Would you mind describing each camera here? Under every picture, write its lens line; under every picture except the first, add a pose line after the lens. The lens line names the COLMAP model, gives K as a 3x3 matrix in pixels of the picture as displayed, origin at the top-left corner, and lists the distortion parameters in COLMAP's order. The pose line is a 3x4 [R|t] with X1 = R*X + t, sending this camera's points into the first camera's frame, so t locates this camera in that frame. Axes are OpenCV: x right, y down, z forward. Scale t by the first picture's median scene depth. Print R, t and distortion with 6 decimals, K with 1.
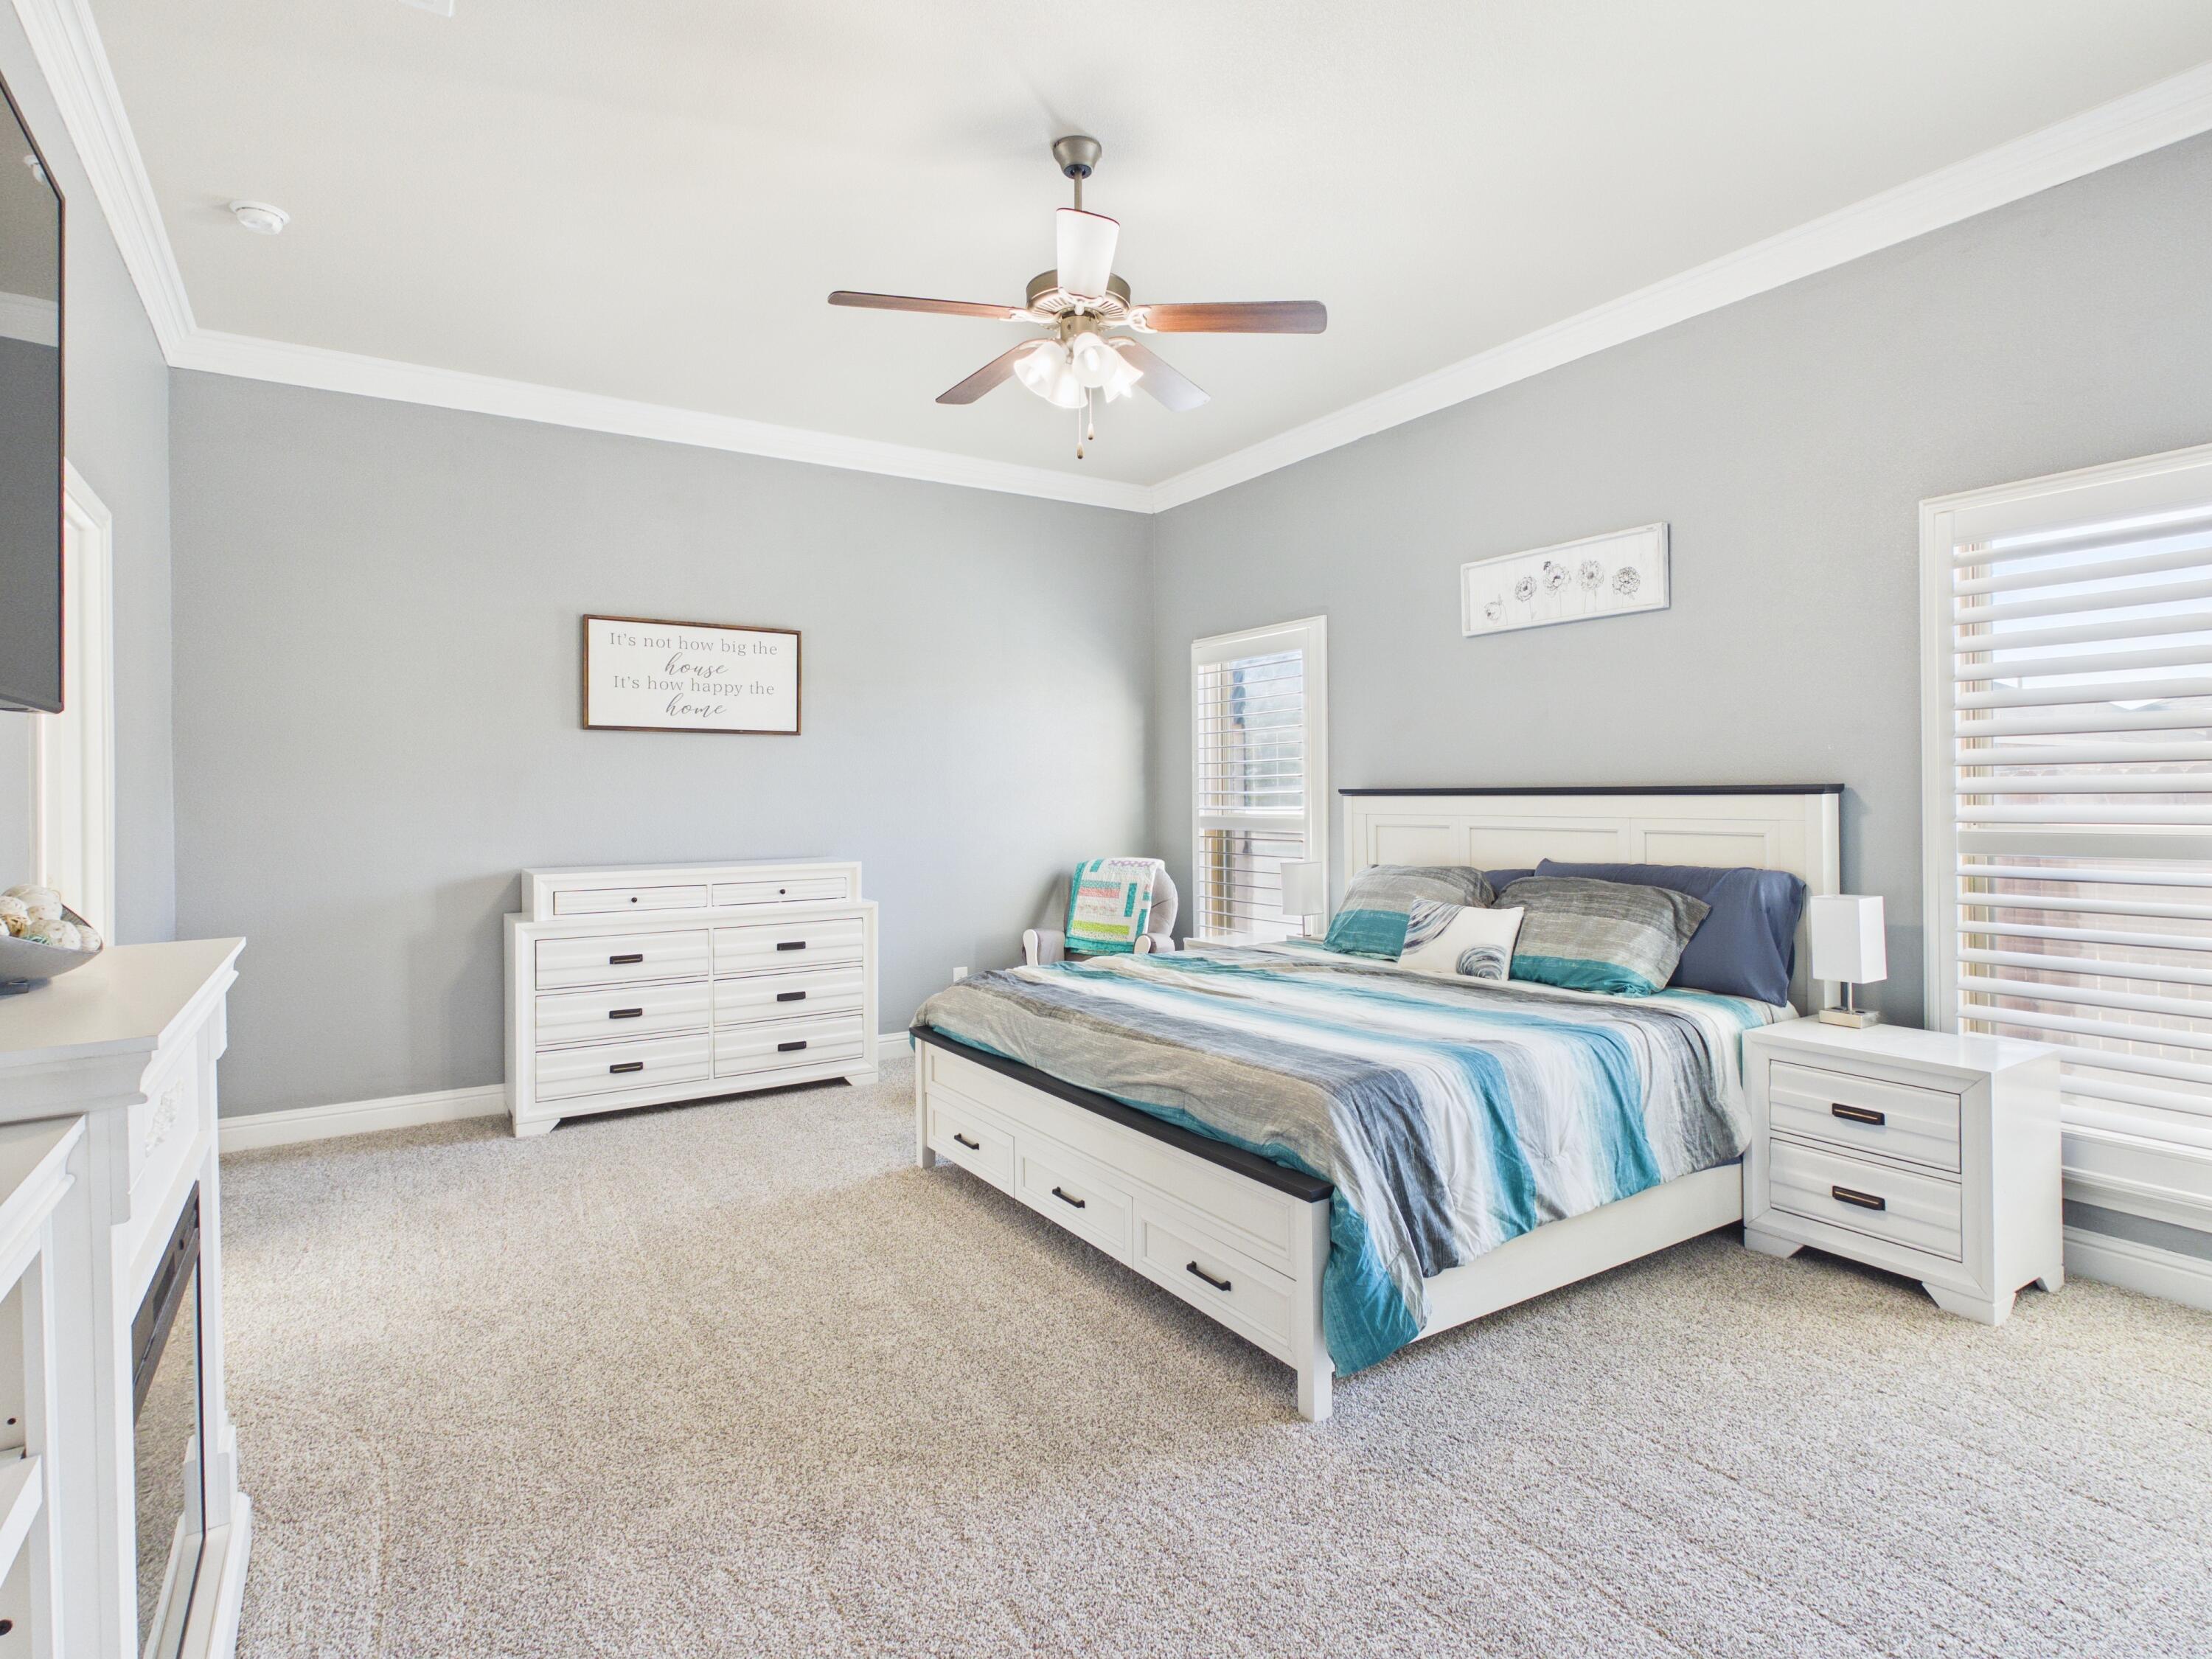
lens RADIAL K [[1157.2, 0, 1109.5], [0, 1157.2, 786.3], [0, 0, 1]] dist [-0.001716, 0.000057]
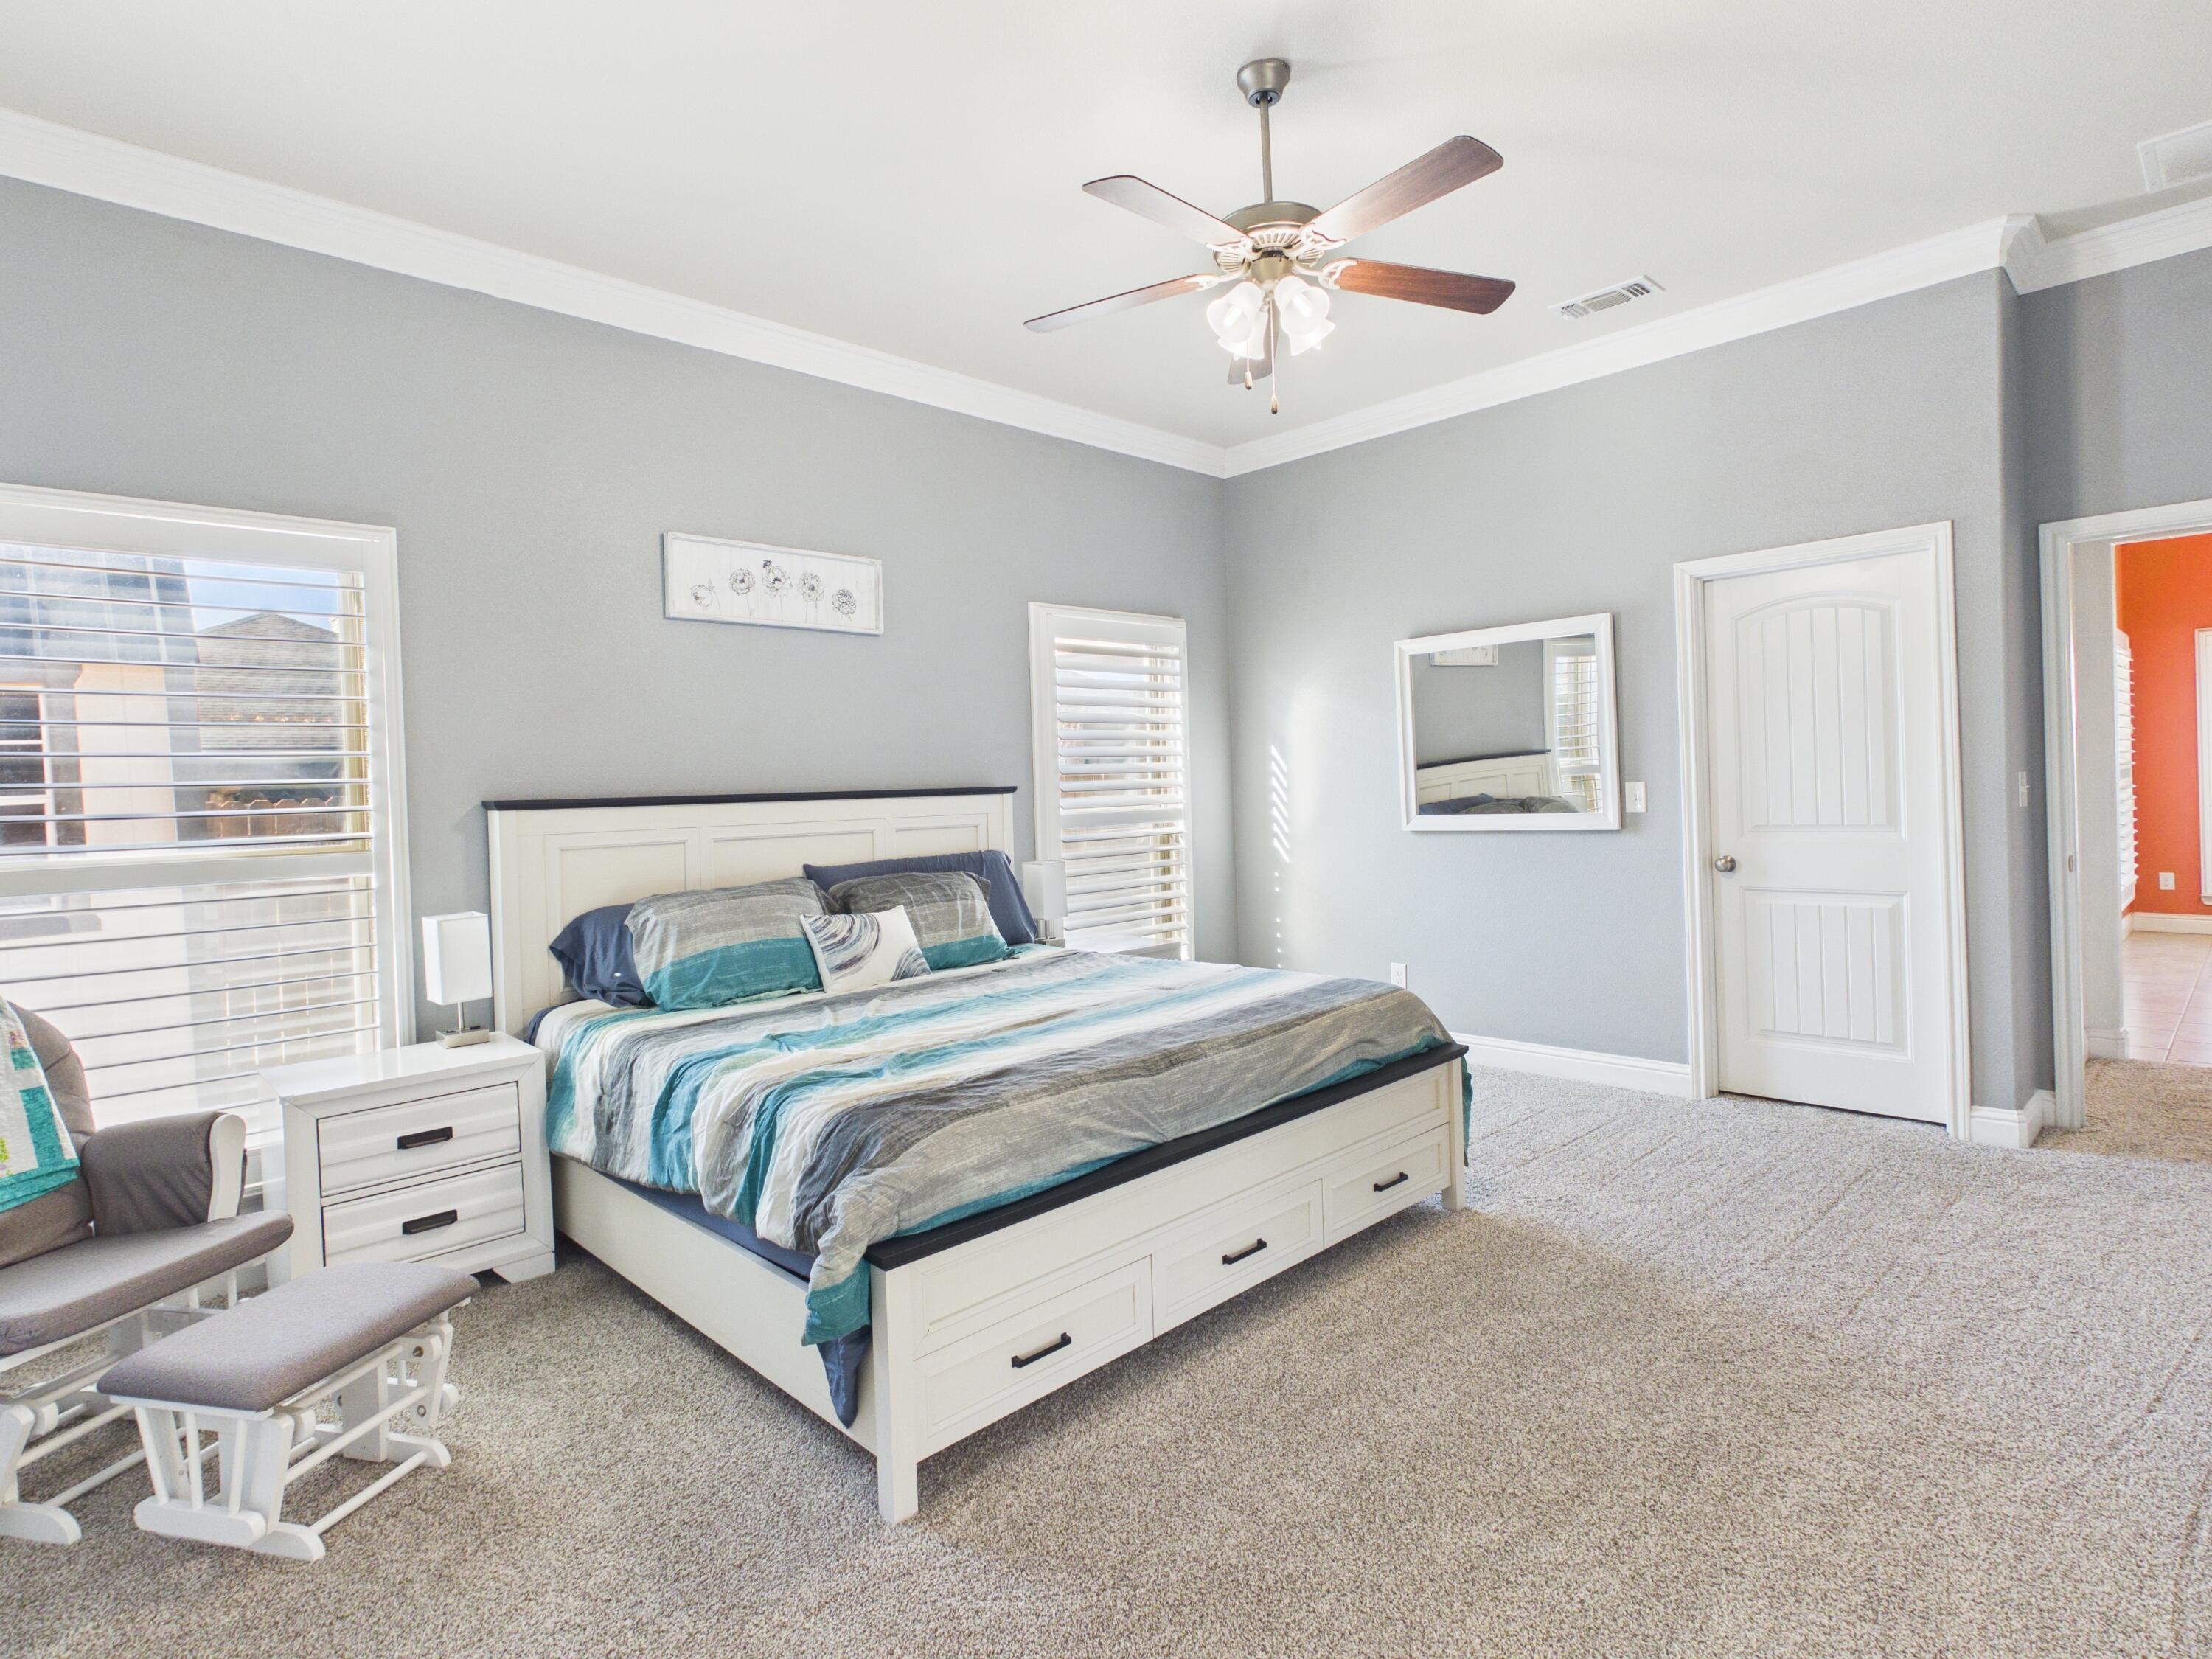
lens RADIAL K [[1157.2, 0, 1109.5], [0, 1157.2, 786.3], [0, 0, 1]] dist [-0.001716, 0.000057]
pose [[-0.197331, 0.014411, 0.980231, -0.690537], [0.026696, 0.999600, -0.009321, 0.012896], [-0.979973, 0.024329, -0.197637, 1.009701]]
